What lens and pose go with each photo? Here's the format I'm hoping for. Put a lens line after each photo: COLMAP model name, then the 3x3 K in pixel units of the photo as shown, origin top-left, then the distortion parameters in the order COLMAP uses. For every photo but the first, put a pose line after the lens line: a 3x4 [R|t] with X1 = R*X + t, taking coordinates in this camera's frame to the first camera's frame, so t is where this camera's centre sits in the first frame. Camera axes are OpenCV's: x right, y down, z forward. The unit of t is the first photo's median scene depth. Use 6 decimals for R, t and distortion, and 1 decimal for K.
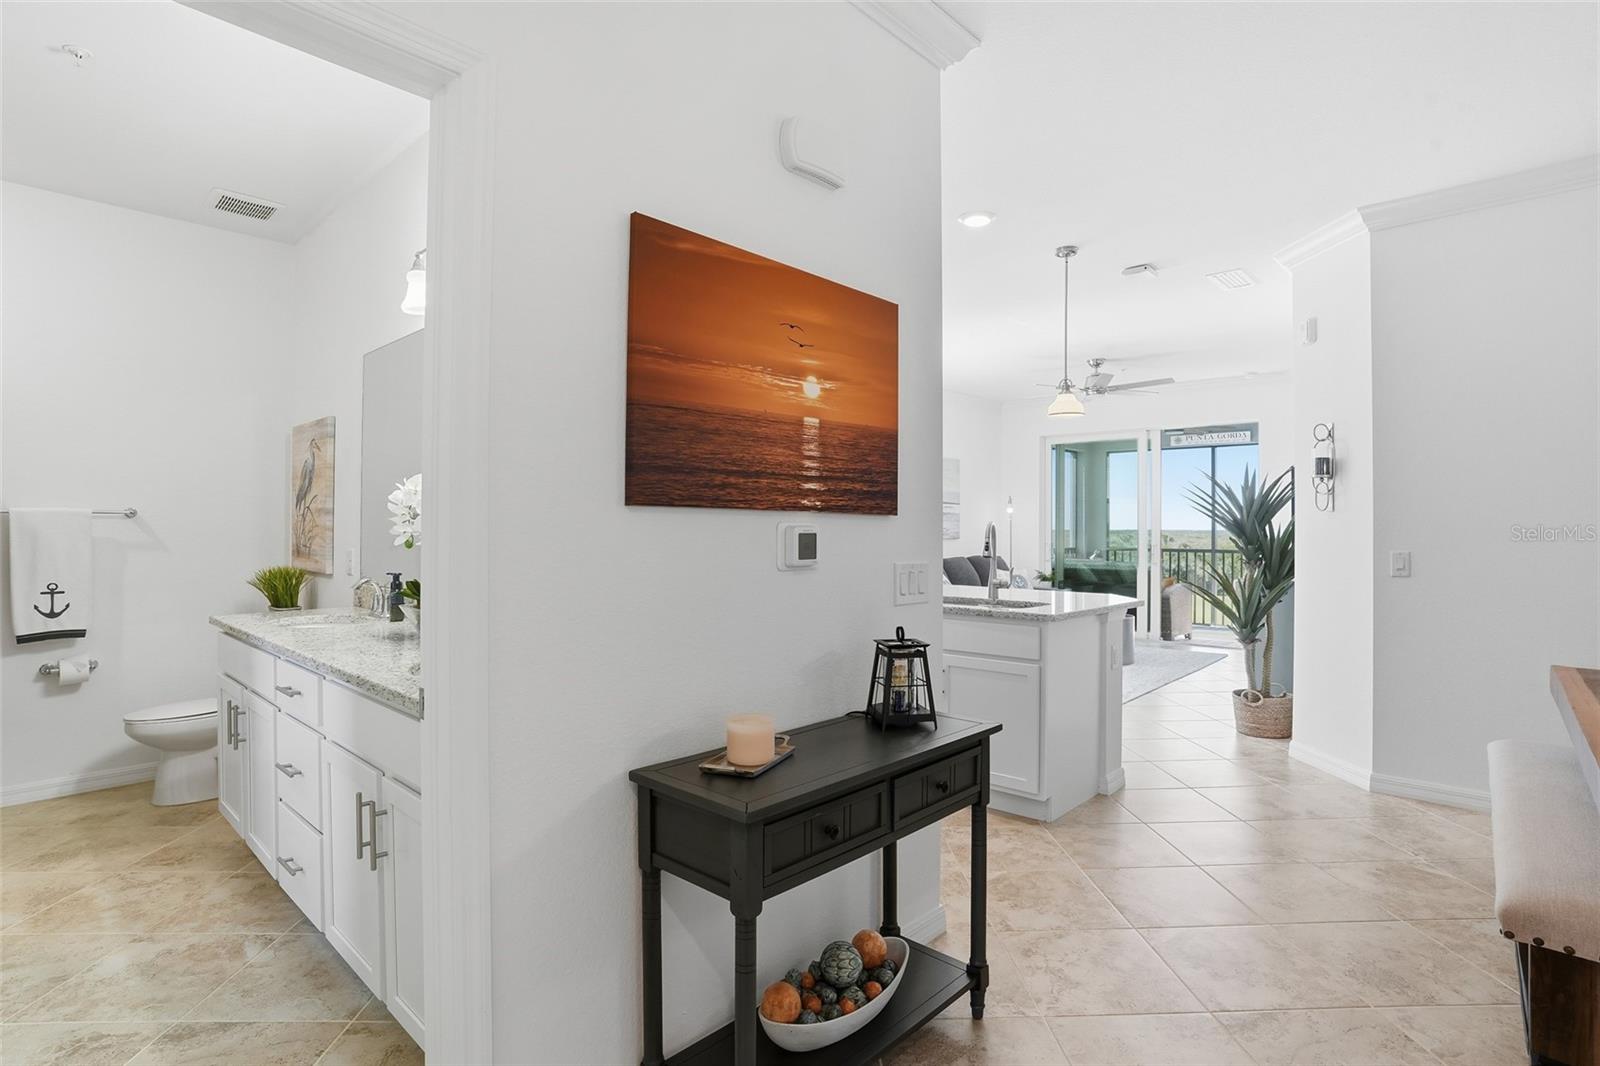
lens RADIAL K [[798.0, 0, 800.6], [0, 798.0, 534.9], [0, 0, 1]] dist [-0.014154, 0.000823]
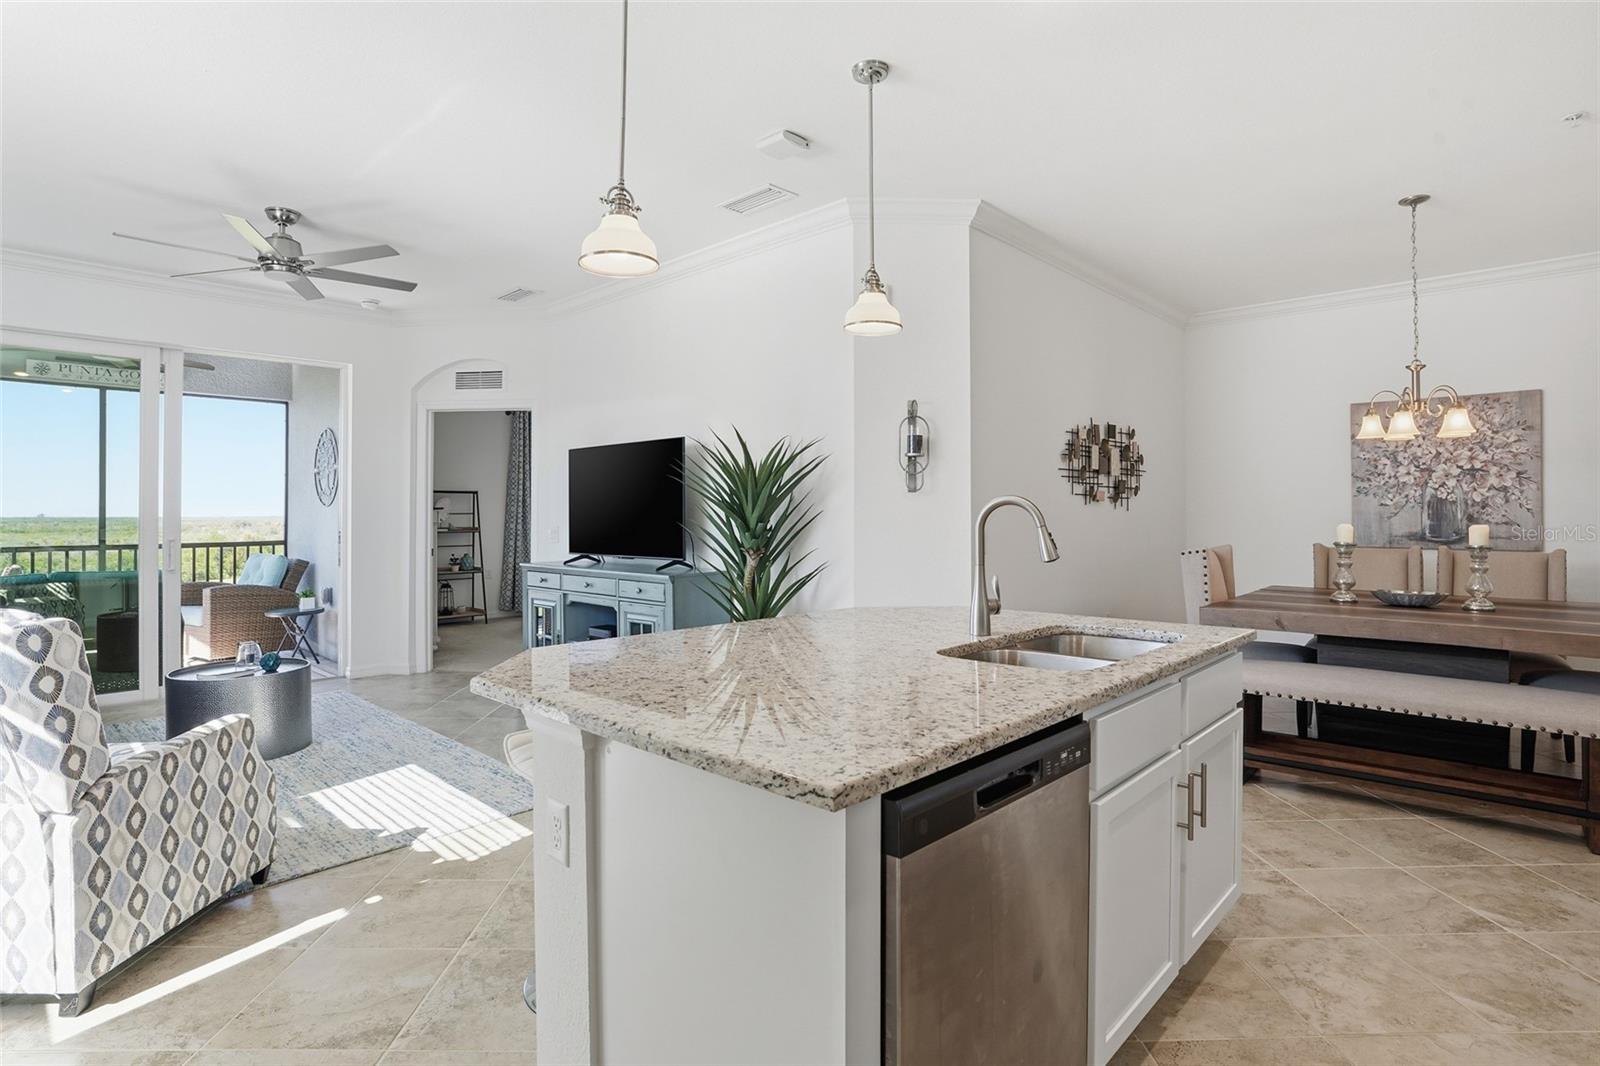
lens RADIAL K [[798.0, 0, 797.2], [0, 798.0, 528.6], [0, 0, 1]] dist [-0.014154, 0.000823]
pose [[0.014819, -0.021557, 0.999658, -0.144982], [0.008997, 0.999730, 0.021426, -0.005089], [-0.999850, 0.008677, 0.015008, 0.503343]]
